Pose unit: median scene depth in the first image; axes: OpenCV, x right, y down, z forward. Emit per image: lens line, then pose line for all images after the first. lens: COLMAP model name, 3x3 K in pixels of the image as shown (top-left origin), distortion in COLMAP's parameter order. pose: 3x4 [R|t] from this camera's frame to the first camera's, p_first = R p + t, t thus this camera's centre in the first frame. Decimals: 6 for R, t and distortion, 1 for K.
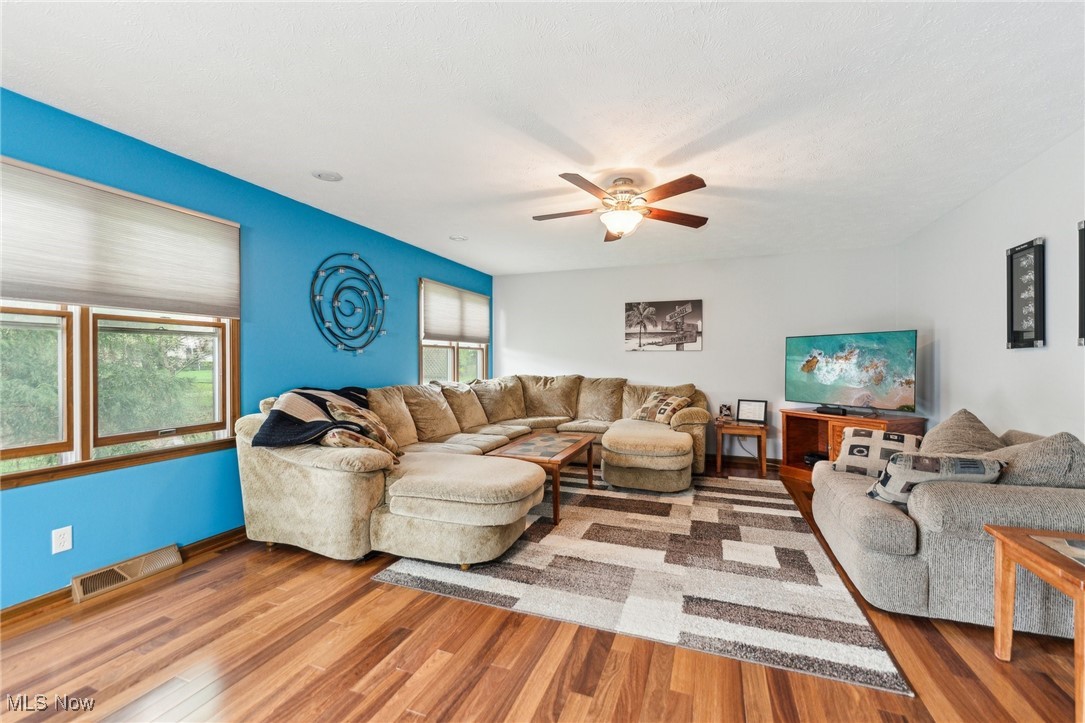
lens RADIAL K [[444.8, 0, 530.7], [0, 444.8, 361.0], [0, 0, 1]] dist [-0.002772, -0.000066]
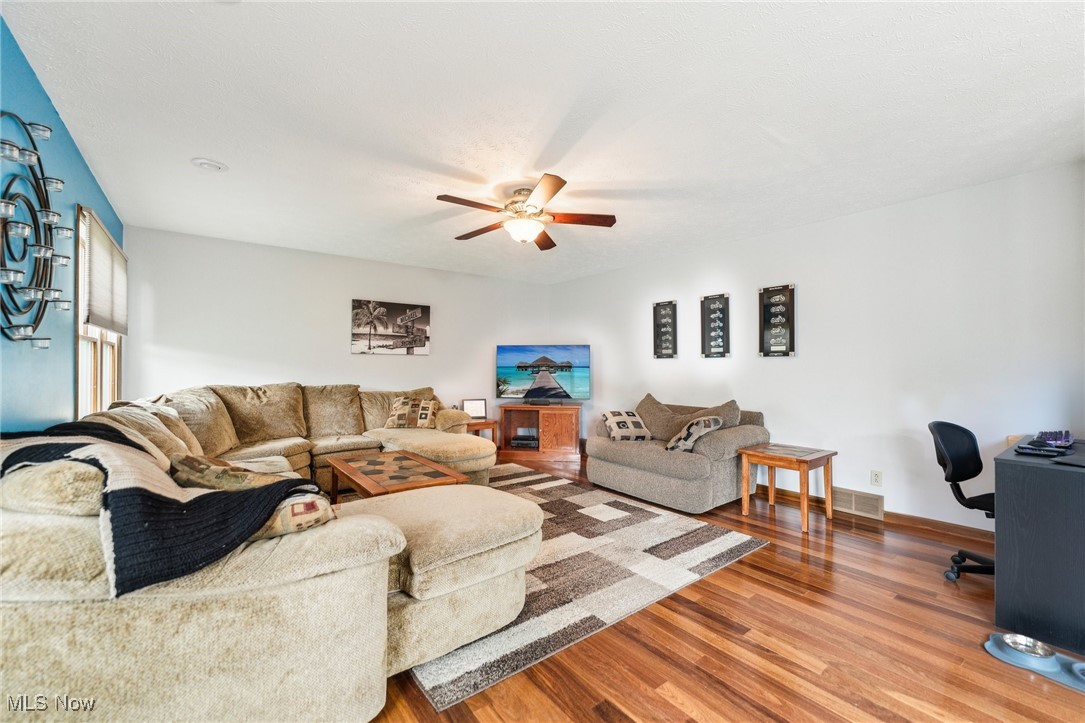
lens RADIAL K [[444.8, 0, 530.7], [0, 444.8, 361.0], [0, 0, 1]] dist [-0.002772, -0.000066]
pose [[0.524401, 0.008116, 0.851432, -0.621210], [-0.001595, 0.999962, -0.008550, -0.001394], [-0.851470, 0.003125, 0.524395, 0.417403]]
